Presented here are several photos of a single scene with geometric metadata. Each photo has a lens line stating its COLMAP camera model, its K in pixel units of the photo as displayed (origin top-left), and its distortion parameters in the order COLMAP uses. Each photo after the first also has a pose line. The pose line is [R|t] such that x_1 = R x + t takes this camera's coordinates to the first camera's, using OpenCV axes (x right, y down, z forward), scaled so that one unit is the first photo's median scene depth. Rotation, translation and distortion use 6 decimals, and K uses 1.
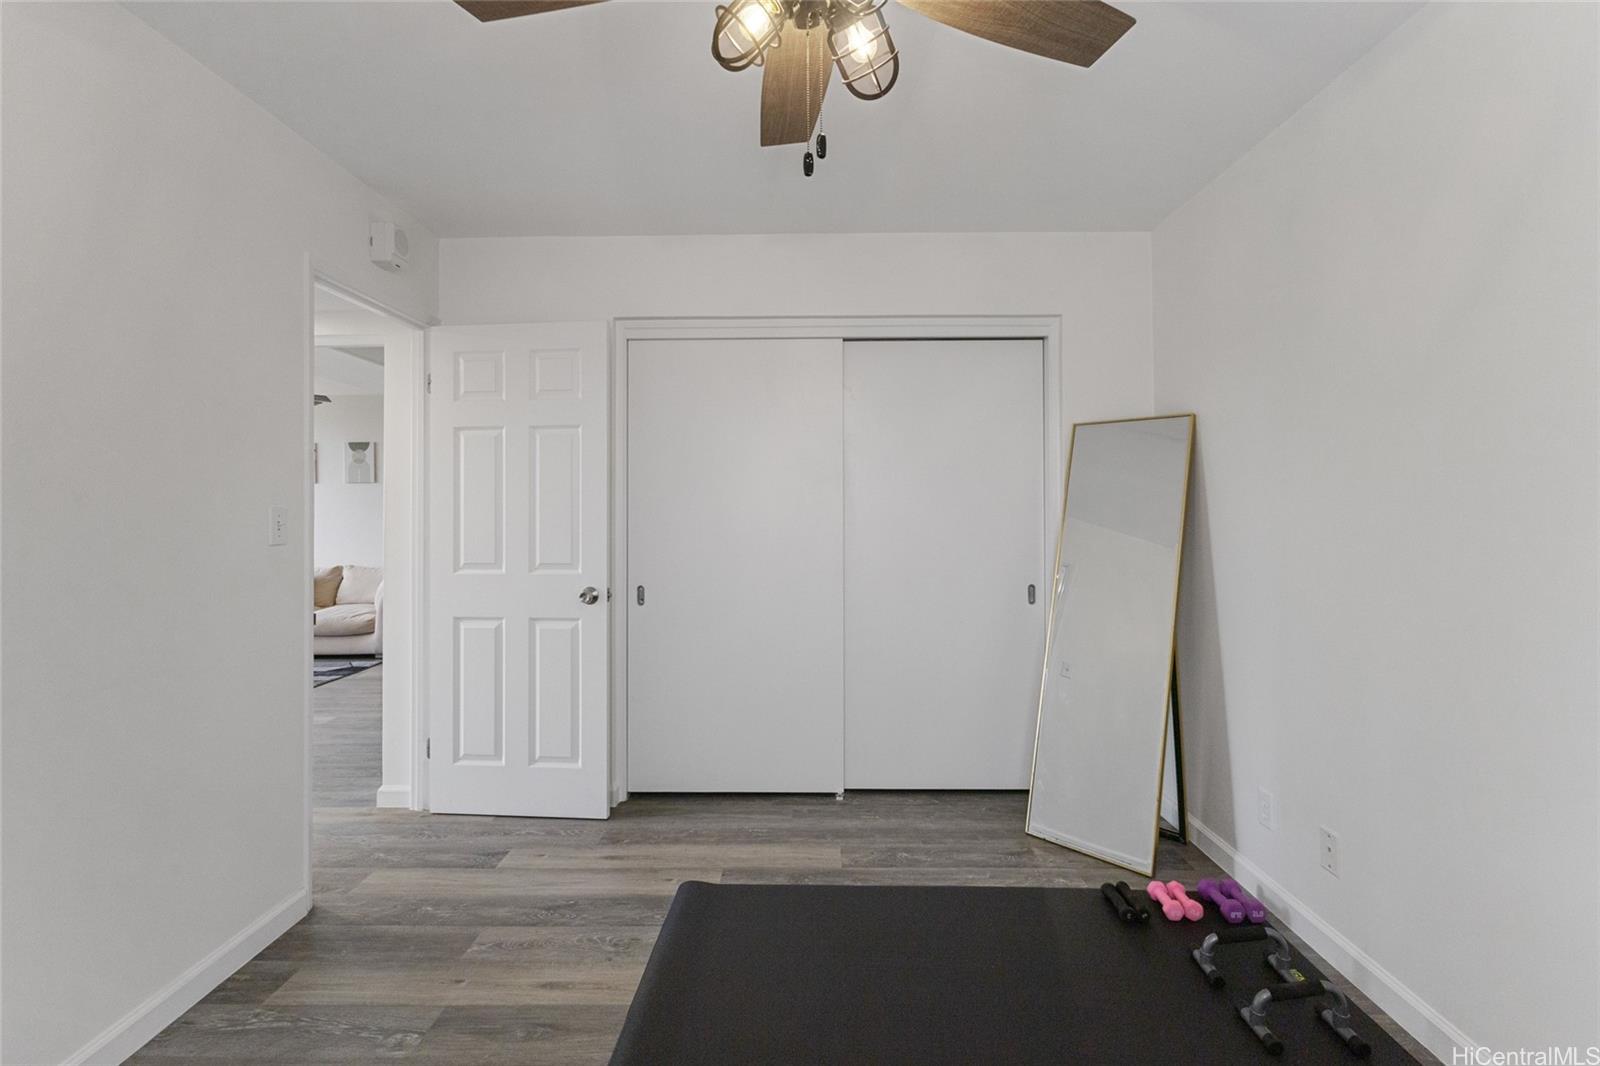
lens RADIAL K [[746.6, 0, 794.8], [0, 746.6, 506.3], [0, 0, 1]] dist [0.000751, 0.000315]
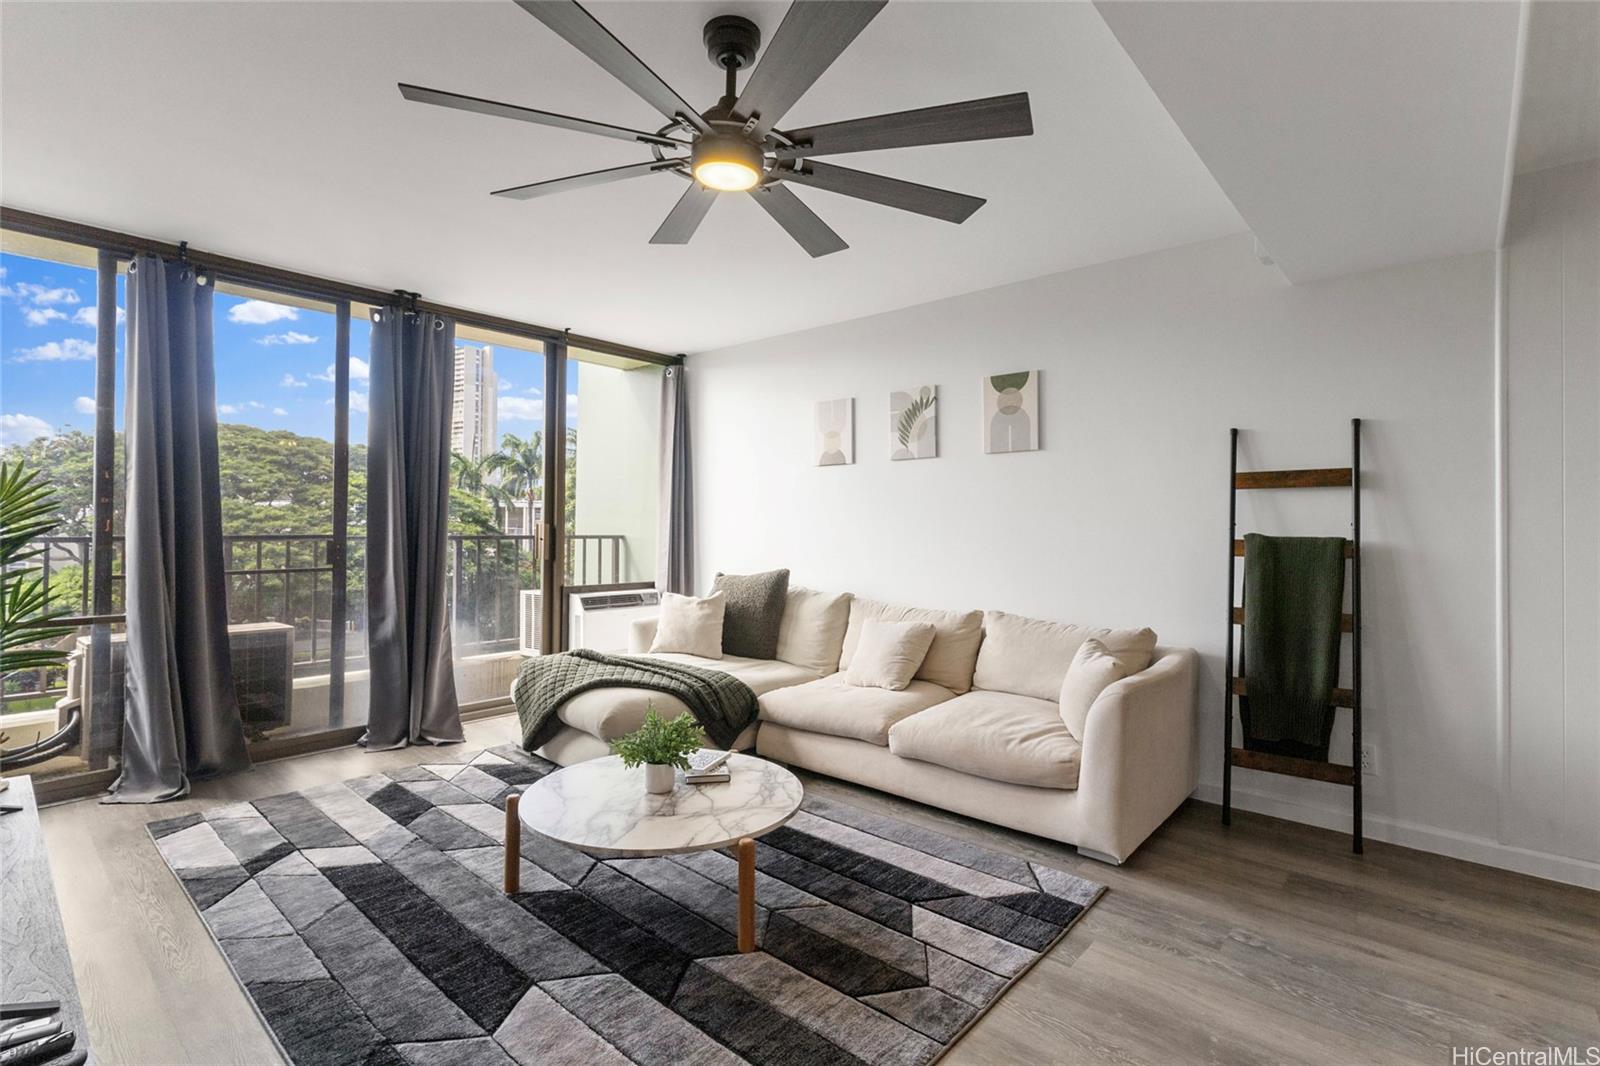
lens RADIAL K [[746.6, 0, 794.8], [0, 746.6, 506.3], [0, 0, 1]] dist [0.000751, 0.000315]
pose [[0.757313, -0.011765, -0.652946, -0.358291], [-0.012218, 0.999407, -0.032179, 0.025078], [0.652938, 0.032347, 0.756721, 0.510989]]
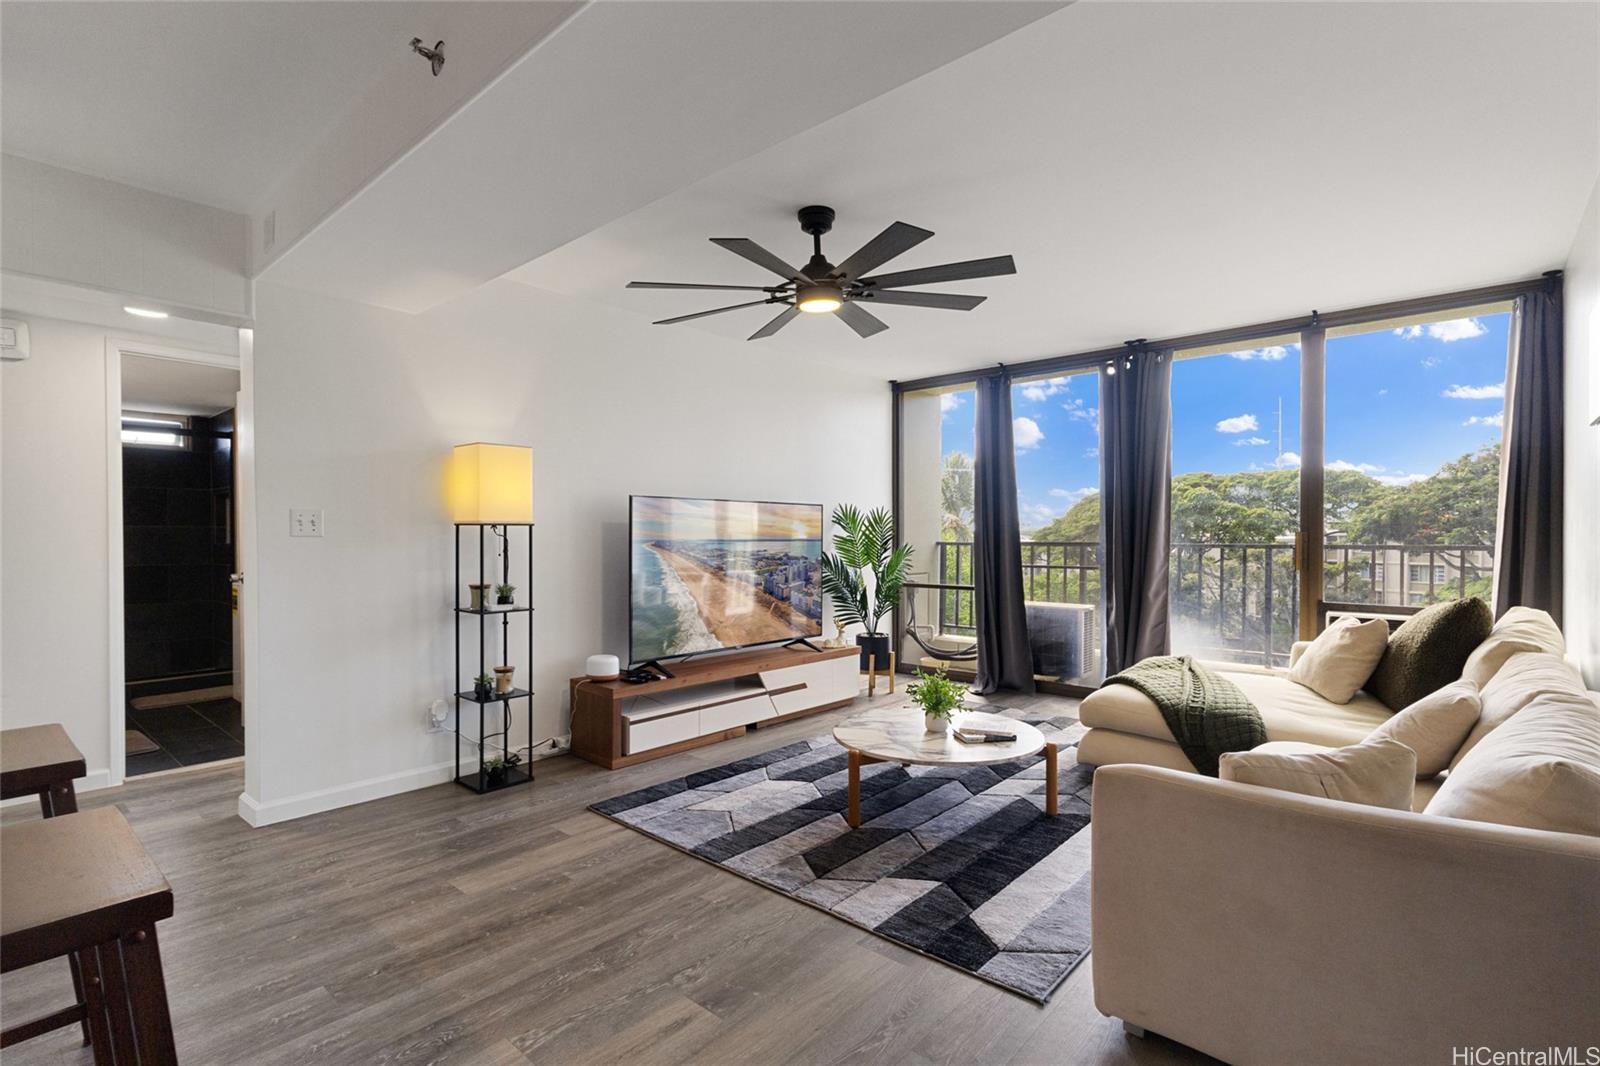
lens RADIAL K [[760.4, 0, 800.0], [0, 760.4, 533.0], [0, 0, 1]] dist [0.000529, 0.000484]
pose [[-0.647922, 0.000311, -0.761706, -0.225756], [-0.002316, 0.999994, 0.002379, 0.022692], [0.761703, 0.003305, -0.647918, 0.951500]]
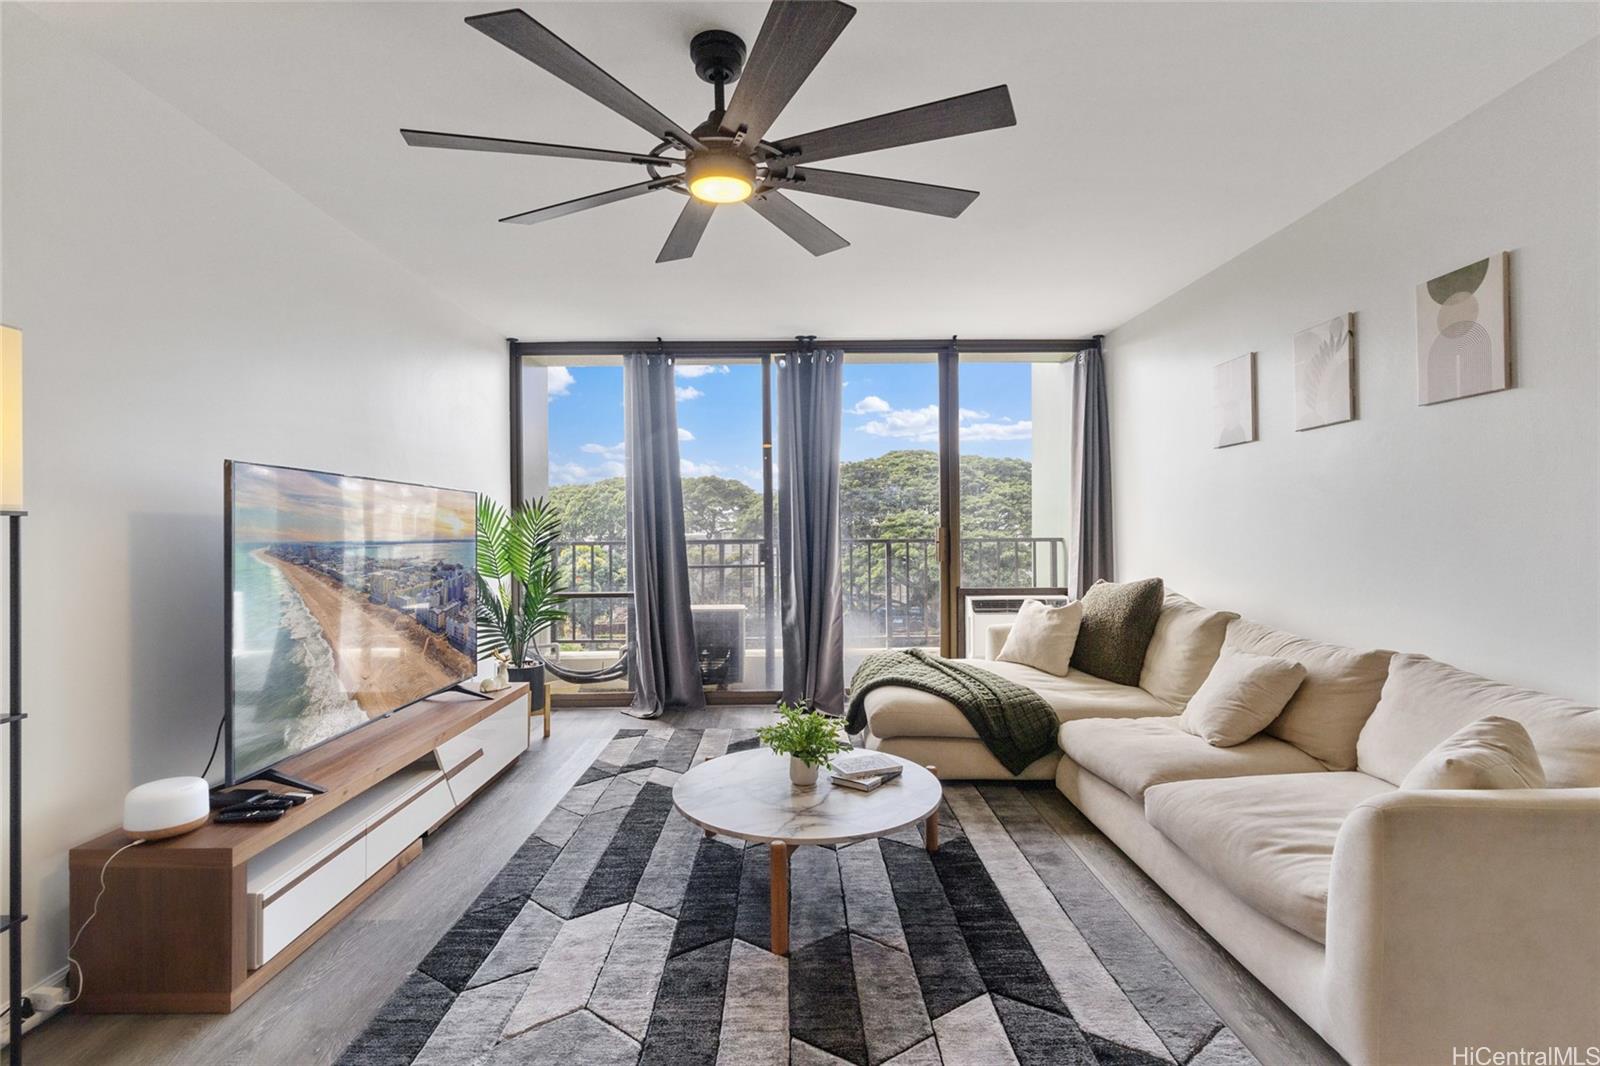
lens RADIAL K [[739.8, 0, 801.9], [0, 739.8, 525.8], [0, 0, 1]] dist [0.003020, 0.001266]
pose [[0.036657, -0.005789, -0.999311, -0.278529], [0.002663, 0.999980, -0.005695, 0.024014], [0.999324, -0.002452, 0.036671, 0.710575]]
